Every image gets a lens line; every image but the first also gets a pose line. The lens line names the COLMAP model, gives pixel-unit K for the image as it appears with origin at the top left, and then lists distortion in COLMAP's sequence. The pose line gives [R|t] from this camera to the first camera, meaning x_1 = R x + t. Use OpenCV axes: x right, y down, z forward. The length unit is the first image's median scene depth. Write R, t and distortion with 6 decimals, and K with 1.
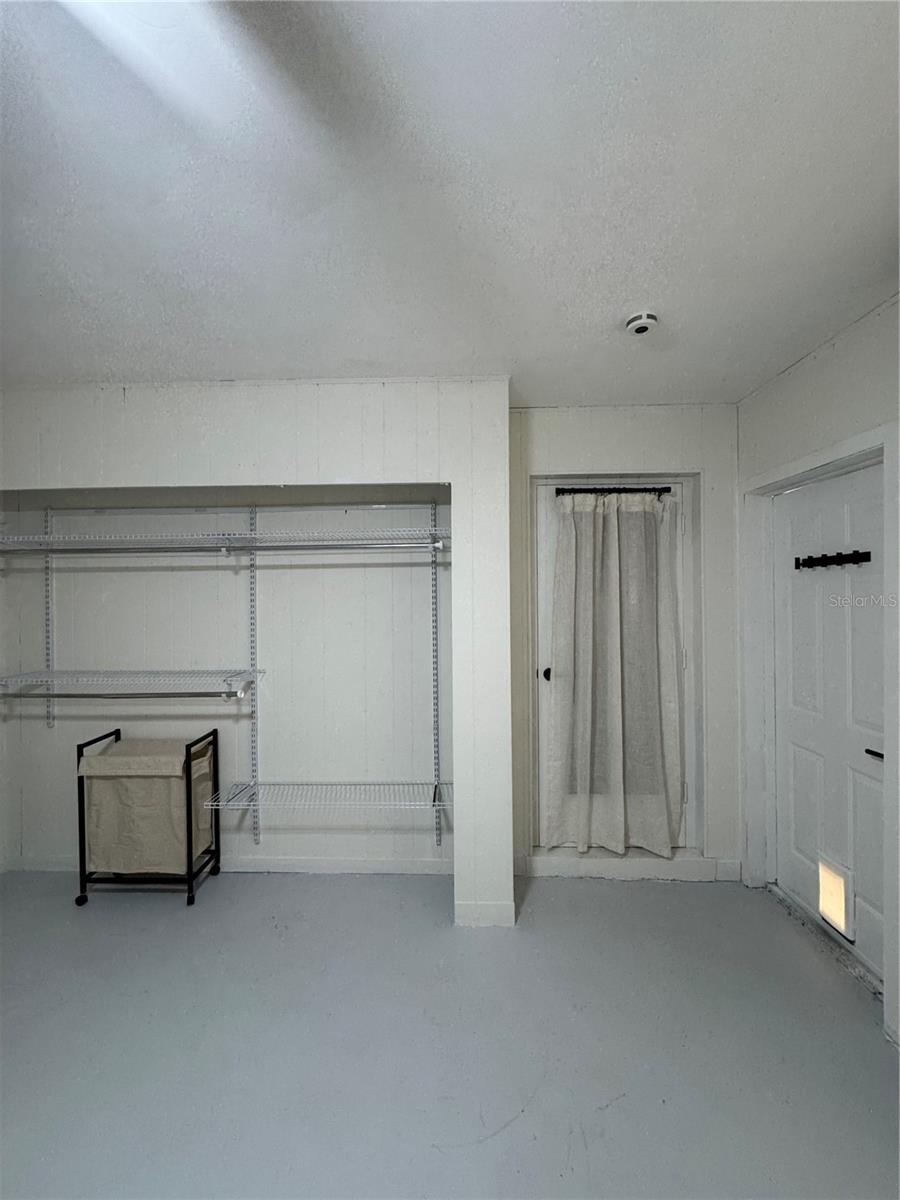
lens RADIAL K [[482.3, 0, 450.0], [0, 482.3, 600.0], [0, 0, 1]] dist [-0.000382, 0.000382]
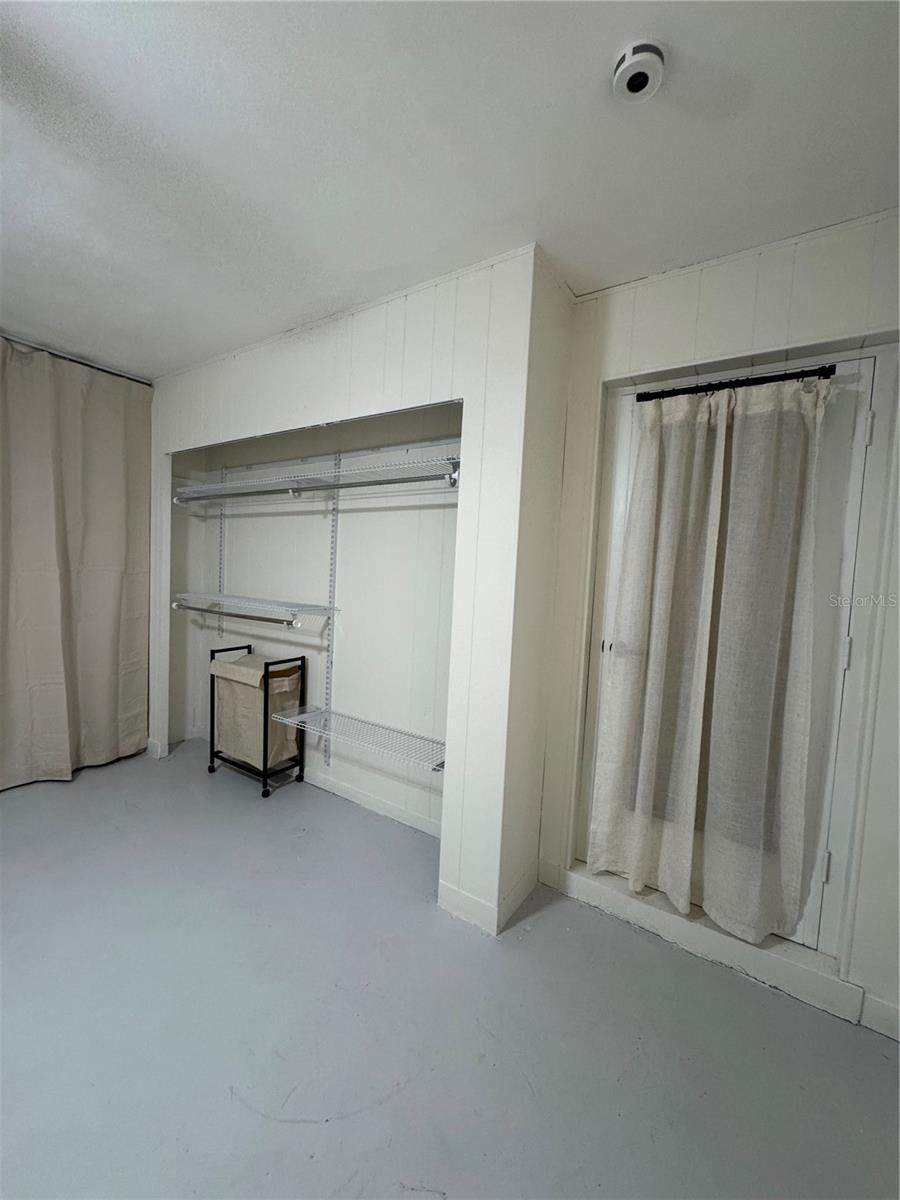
lens RADIAL K [[480.3, 0, 452.1], [0, 480.3, 600.2], [0, 0, 1]] dist [-0.000501, 0.000232]
pose [[0.846972, 0.082015, -0.525274, 0.391209], [-0.057528, 0.996366, 0.062810, 0.047359], [0.528516, -0.022980, 0.848612, 0.235575]]
